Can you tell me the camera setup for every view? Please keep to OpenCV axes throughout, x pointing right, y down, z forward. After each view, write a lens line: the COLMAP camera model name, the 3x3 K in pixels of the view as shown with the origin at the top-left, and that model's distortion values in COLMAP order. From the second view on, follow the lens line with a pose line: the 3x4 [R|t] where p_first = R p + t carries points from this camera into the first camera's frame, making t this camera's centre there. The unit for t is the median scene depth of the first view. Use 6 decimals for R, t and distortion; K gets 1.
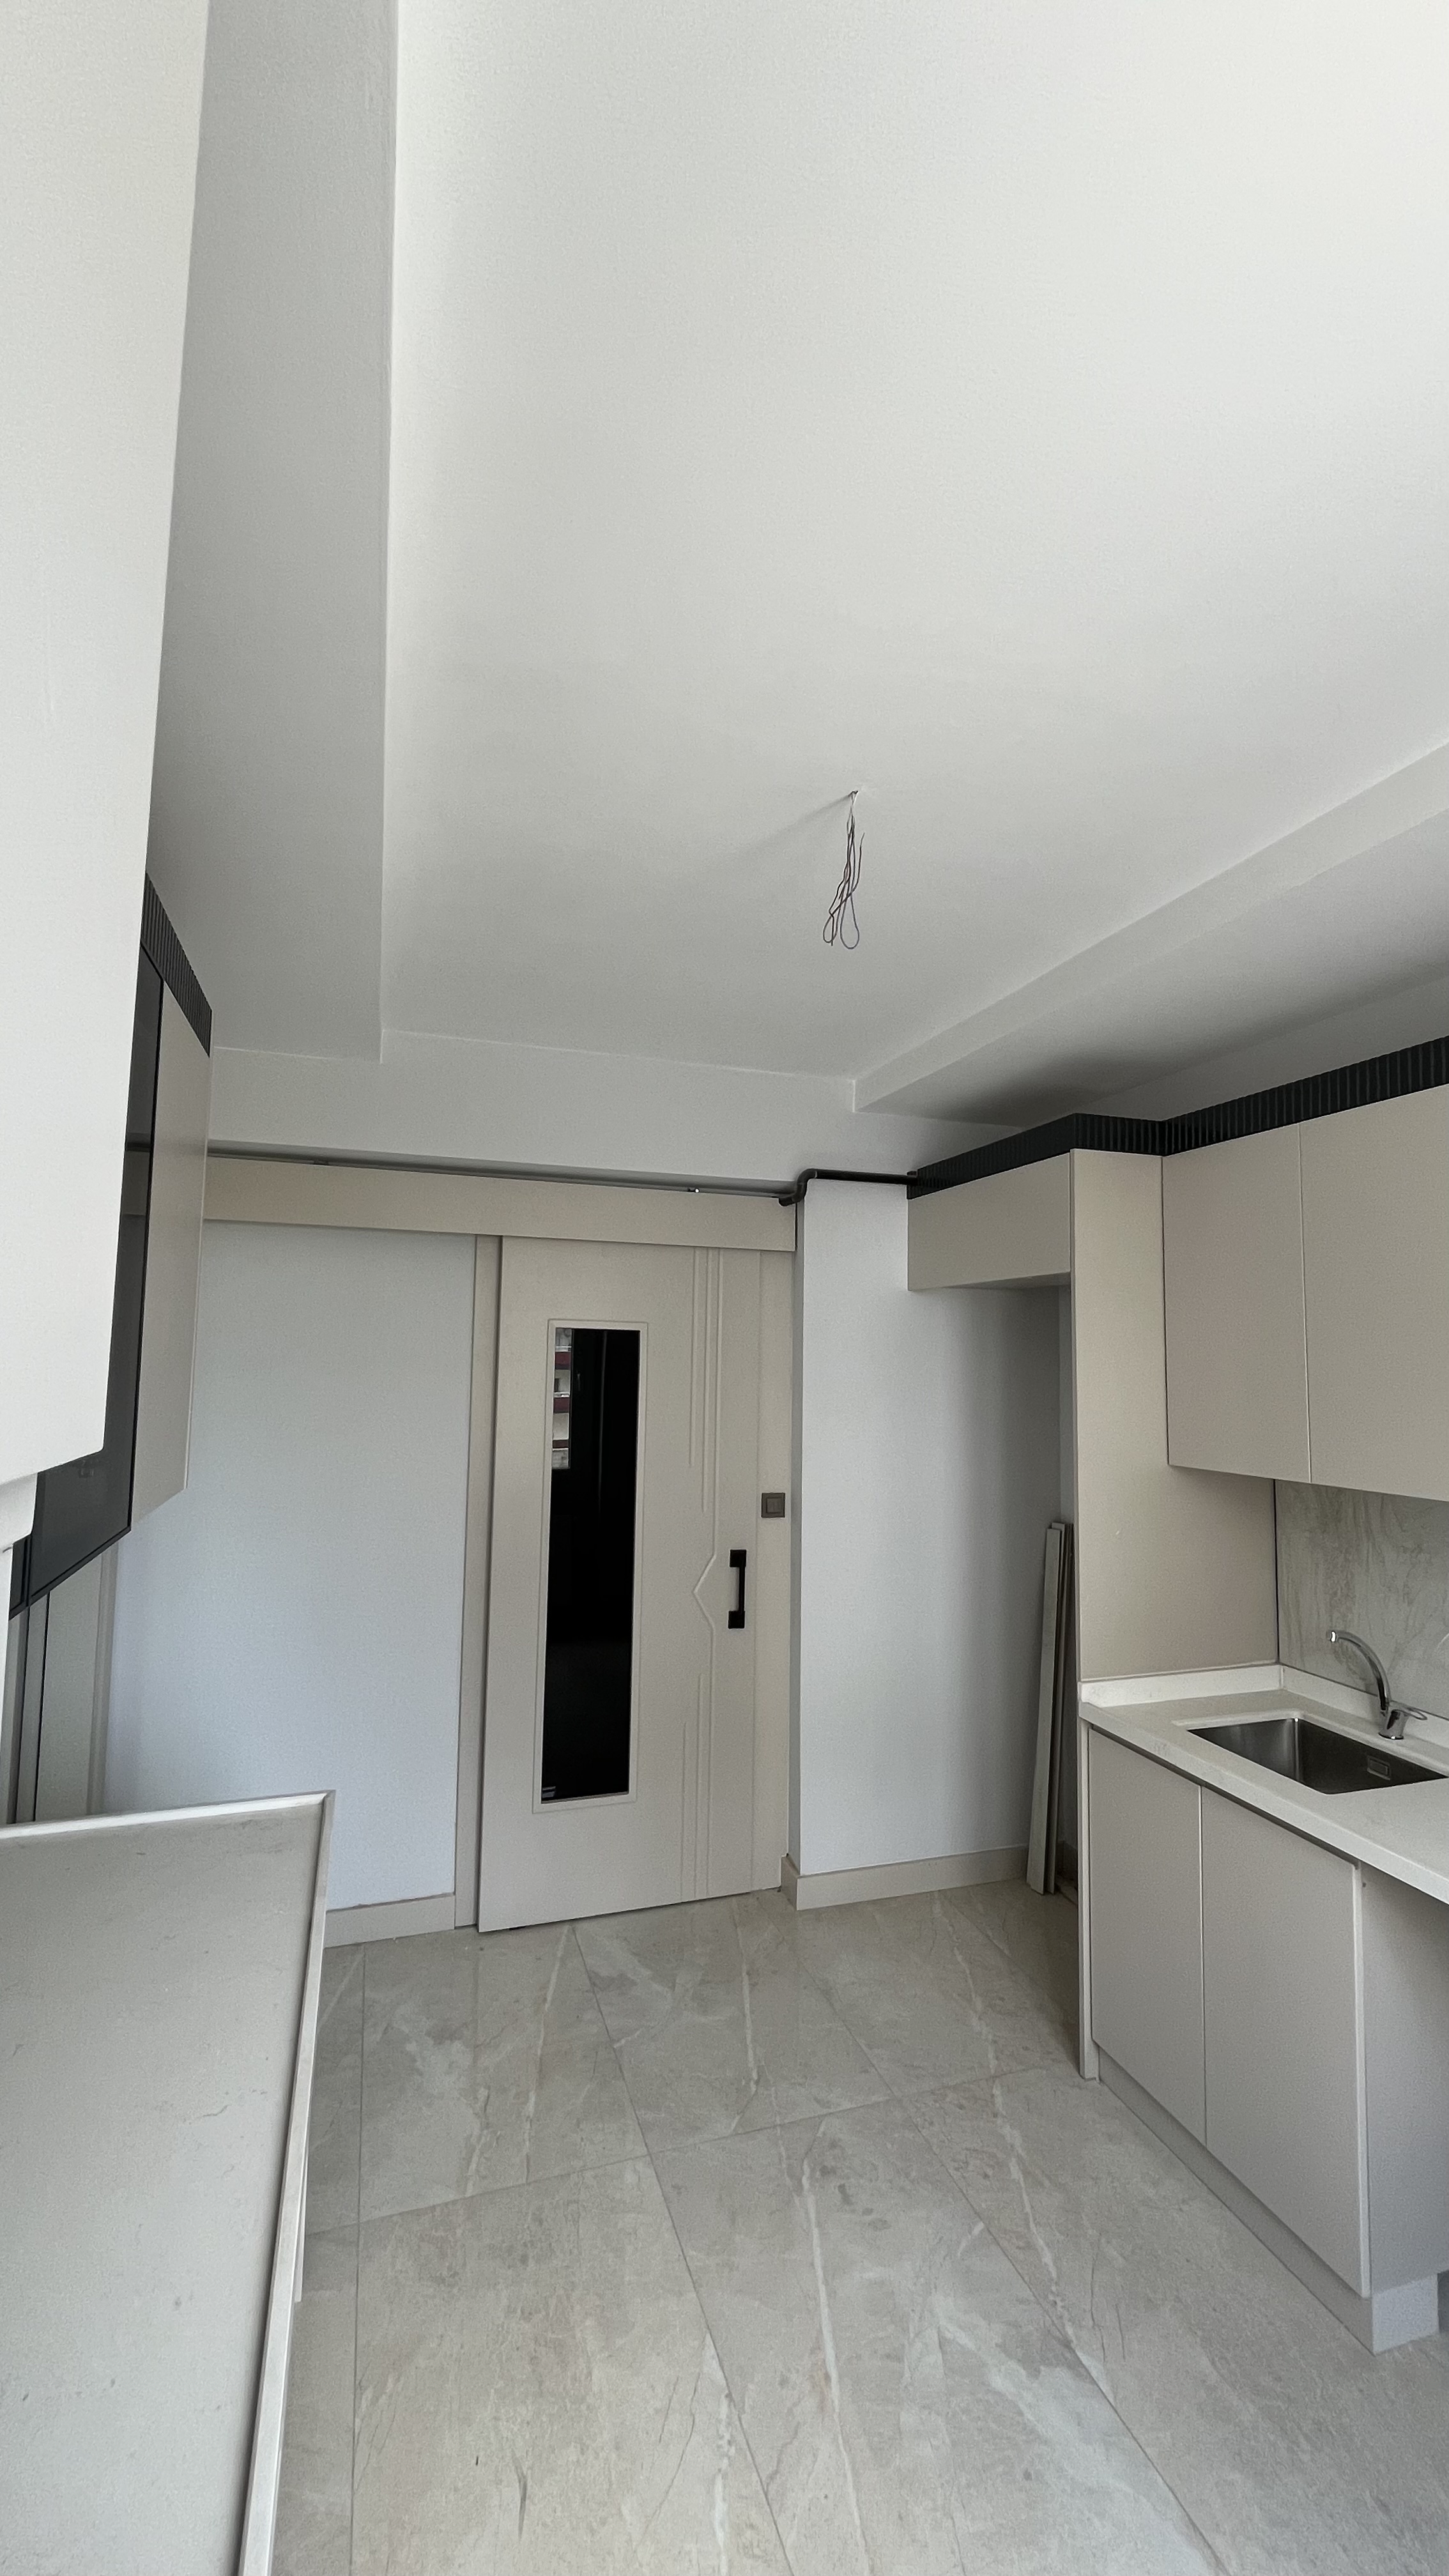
lens RADIAL K [[1047.8, 0, 715.2], [0, 1047.8, 1287.2], [0, 0, 1]] dist [0.007088, -0.000110]
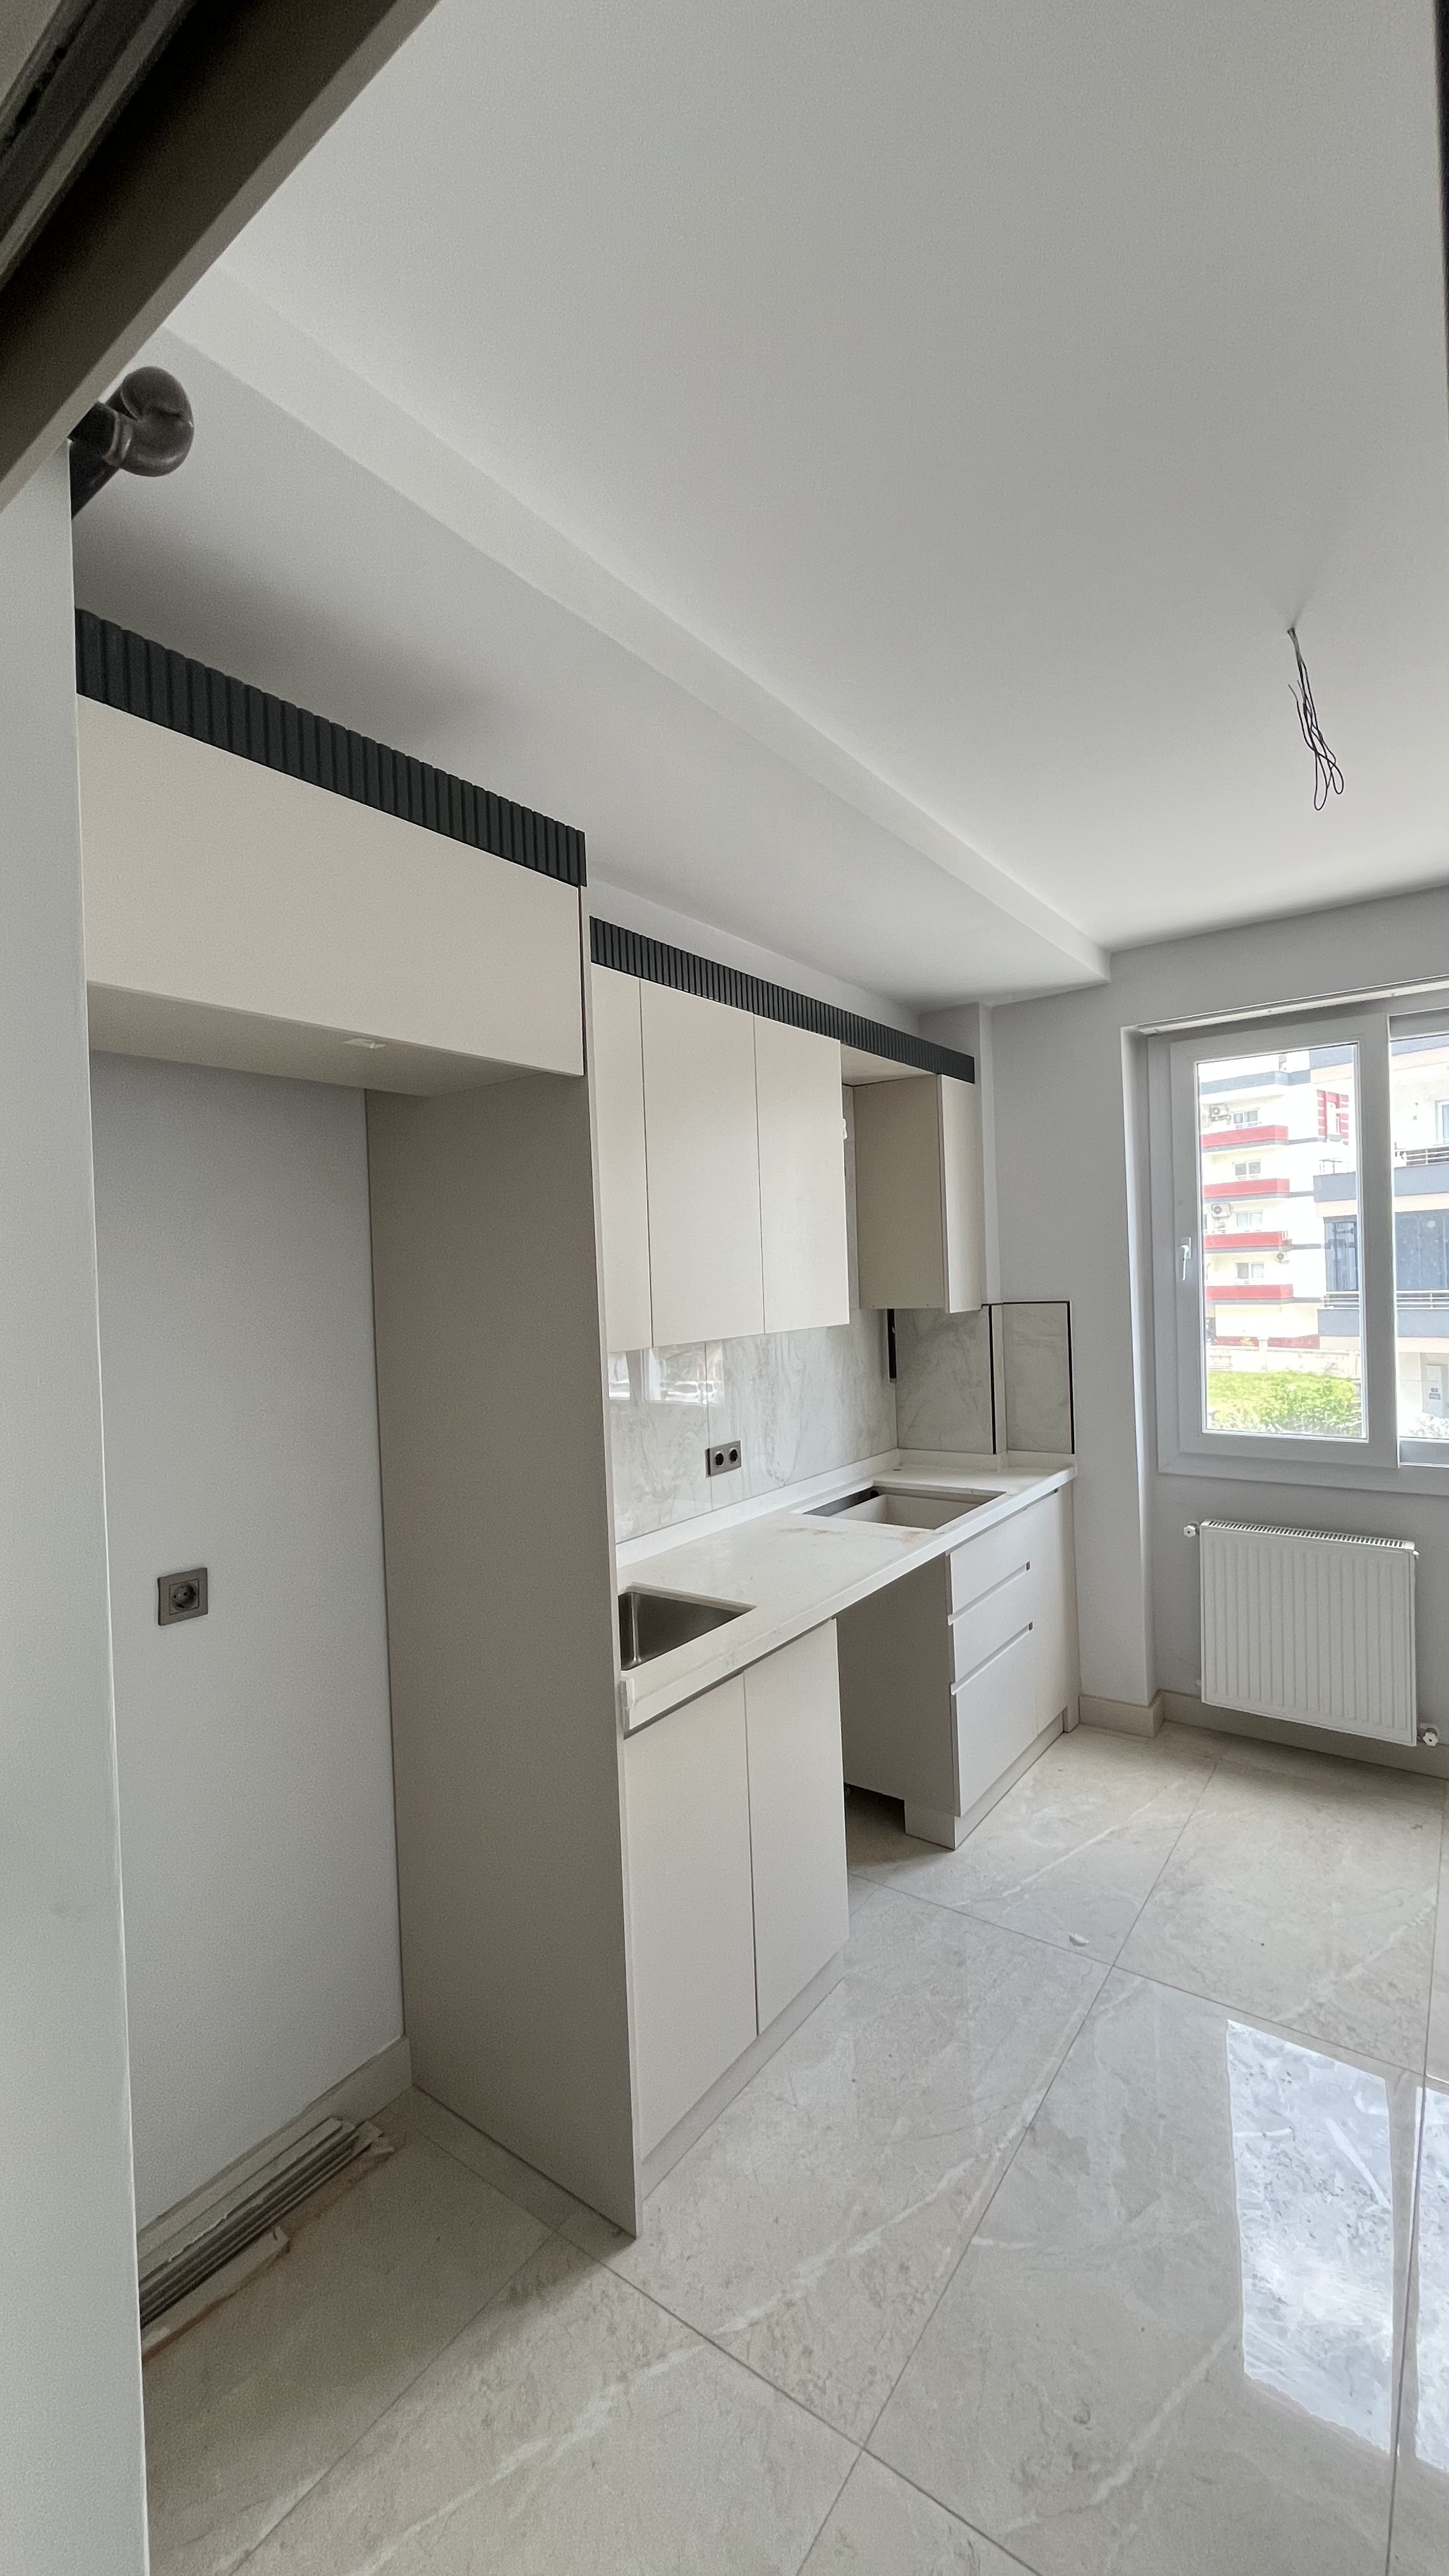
lens RADIAL K [[1047.8, 0, 725.1], [0, 1047.8, 1280.3], [0, 0, 1]] dist [0.007088, -0.000110]
pose [[-0.588042, 0.011724, 0.808746, -0.328587], [-0.025078, 0.999150, -0.032719, 0.172068], [-0.808442, -0.039522, -0.587248, 1.759323]]
